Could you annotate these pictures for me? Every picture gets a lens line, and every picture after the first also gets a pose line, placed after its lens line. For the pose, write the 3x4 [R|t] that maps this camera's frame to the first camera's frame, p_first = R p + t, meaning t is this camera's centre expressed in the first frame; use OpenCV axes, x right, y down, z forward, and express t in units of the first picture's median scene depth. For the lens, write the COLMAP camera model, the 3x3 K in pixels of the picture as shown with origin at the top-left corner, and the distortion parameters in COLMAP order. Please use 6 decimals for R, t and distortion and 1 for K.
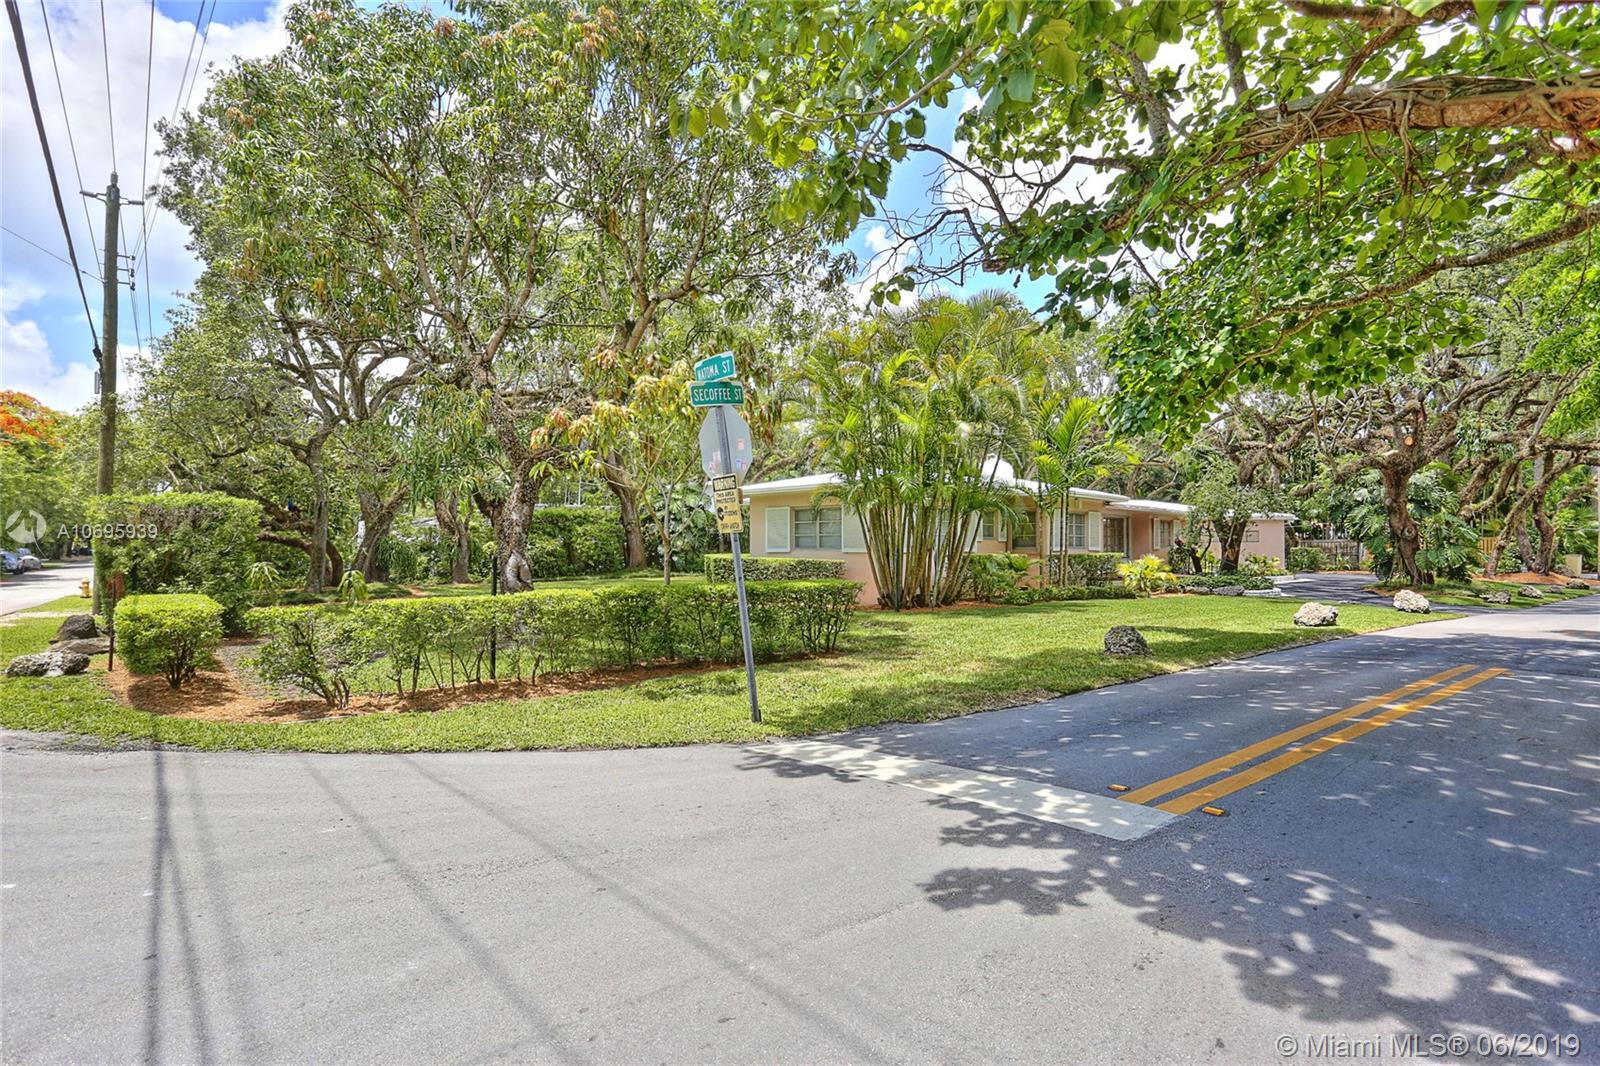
lens RADIAL K [[838.3, 0, 794.1], [0, 838.3, 539.1], [0, 0, 1]] dist [-0.044074, -0.000141]
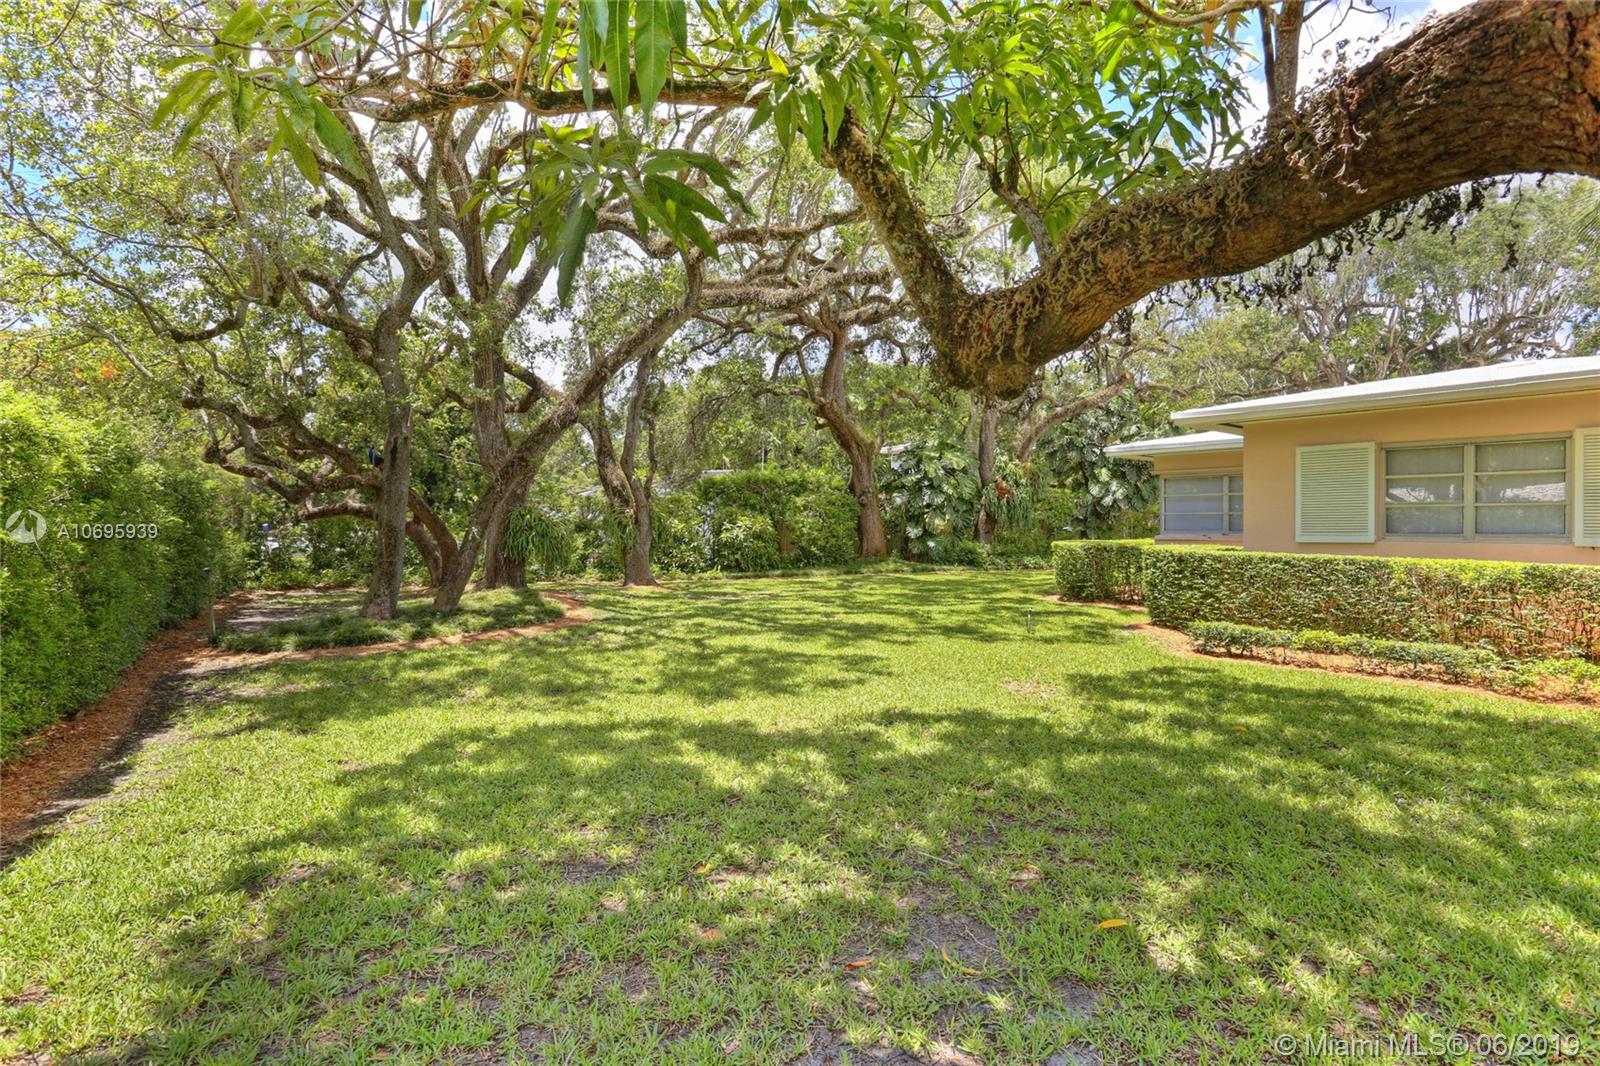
lens RADIAL K [[838.3, 0, 804.4], [0, 838.3, 531.4], [0, 0, 1]] dist [-0.044074, -0.000141]
pose [[0.989008, 0.007418, -0.147678, -0.154013], [-0.005194, 0.999867, 0.015439, 0.002900], [0.147773, -0.014503, 0.988915, 0.331943]]
